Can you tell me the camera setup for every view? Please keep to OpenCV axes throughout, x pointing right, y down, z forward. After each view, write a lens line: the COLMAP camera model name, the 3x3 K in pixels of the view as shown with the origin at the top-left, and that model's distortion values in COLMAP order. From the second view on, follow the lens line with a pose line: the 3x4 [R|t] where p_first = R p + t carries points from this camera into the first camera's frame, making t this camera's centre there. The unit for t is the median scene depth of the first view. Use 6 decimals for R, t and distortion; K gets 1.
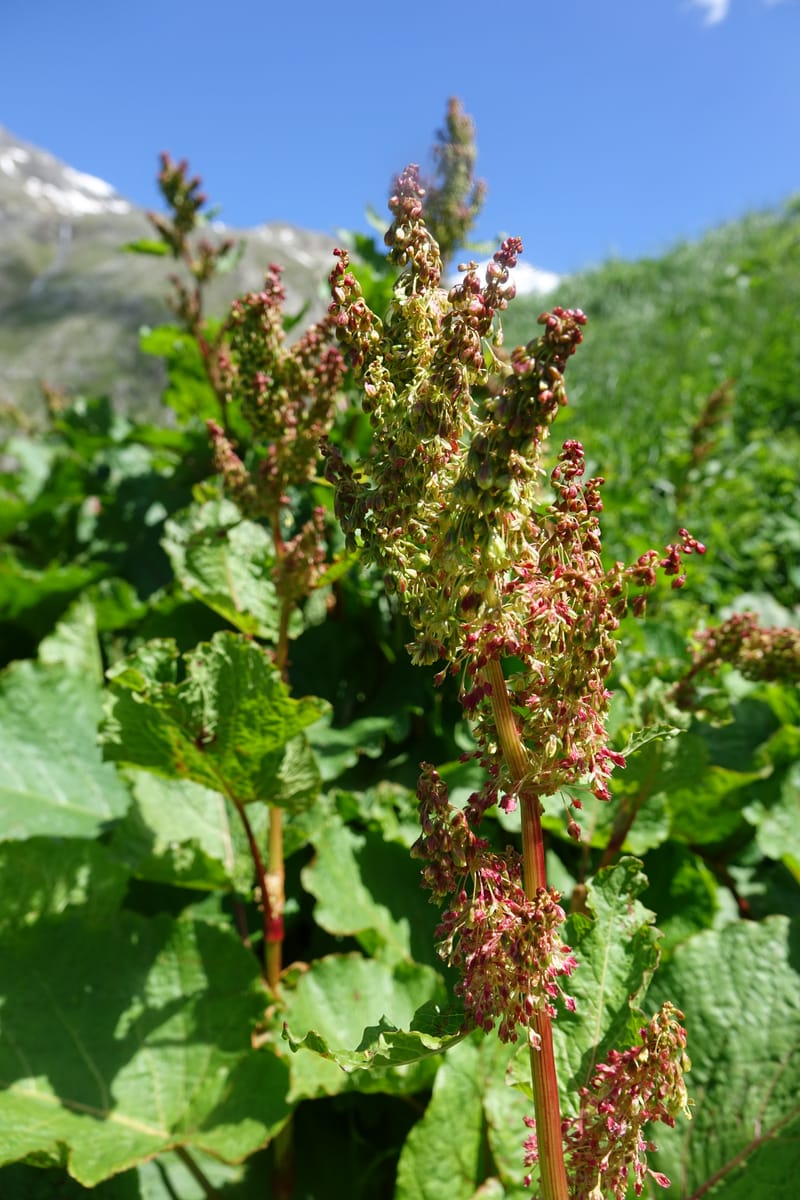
lens RADIAL K [[831.0, 0, 398.9], [0, 831.0, 637.1], [0, 0, 1]] dist [0.000334, -0.004966]
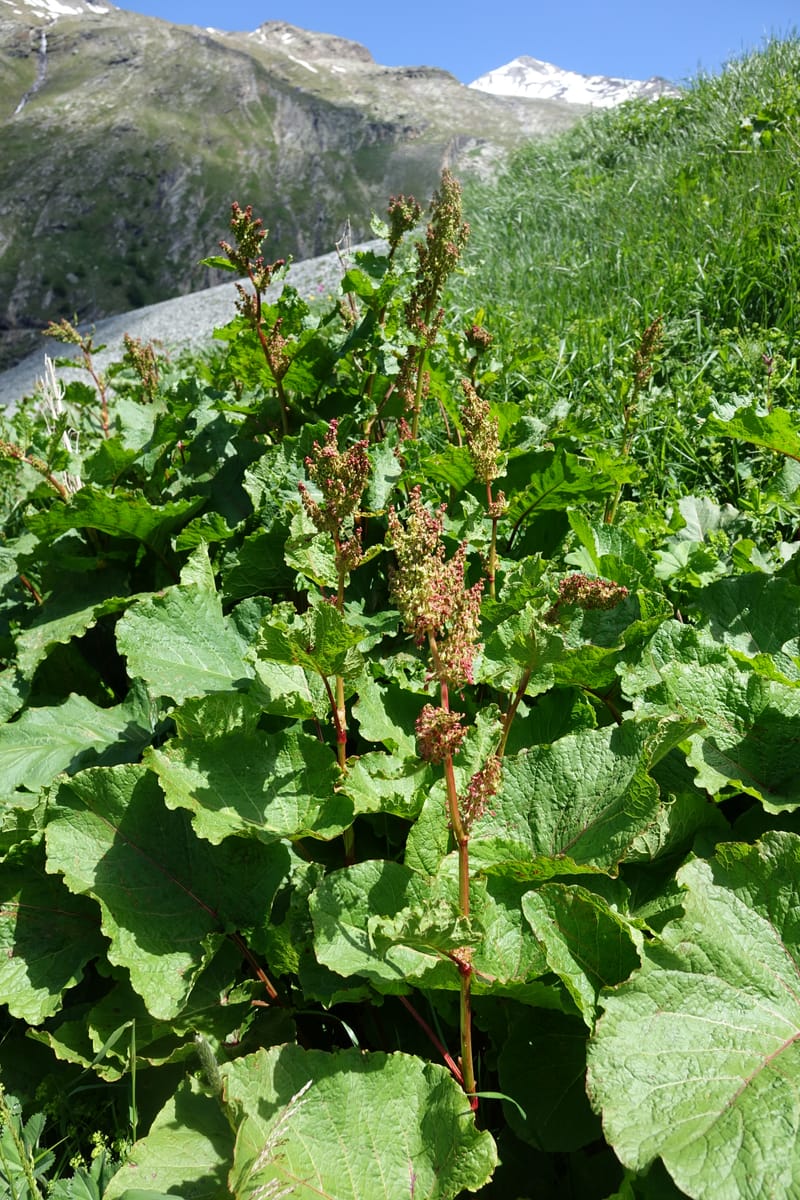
lens RADIAL K [[831.0, 0, 398.9], [0, 831.0, 637.1], [0, 0, 1]] dist [0.000334, -0.004966]
pose [[0.999551, -0.011828, -0.027539, 0.038434], [0.017042, 0.980138, 0.197582, -0.250645], [0.024655, -0.197963, 0.979899, -0.824963]]
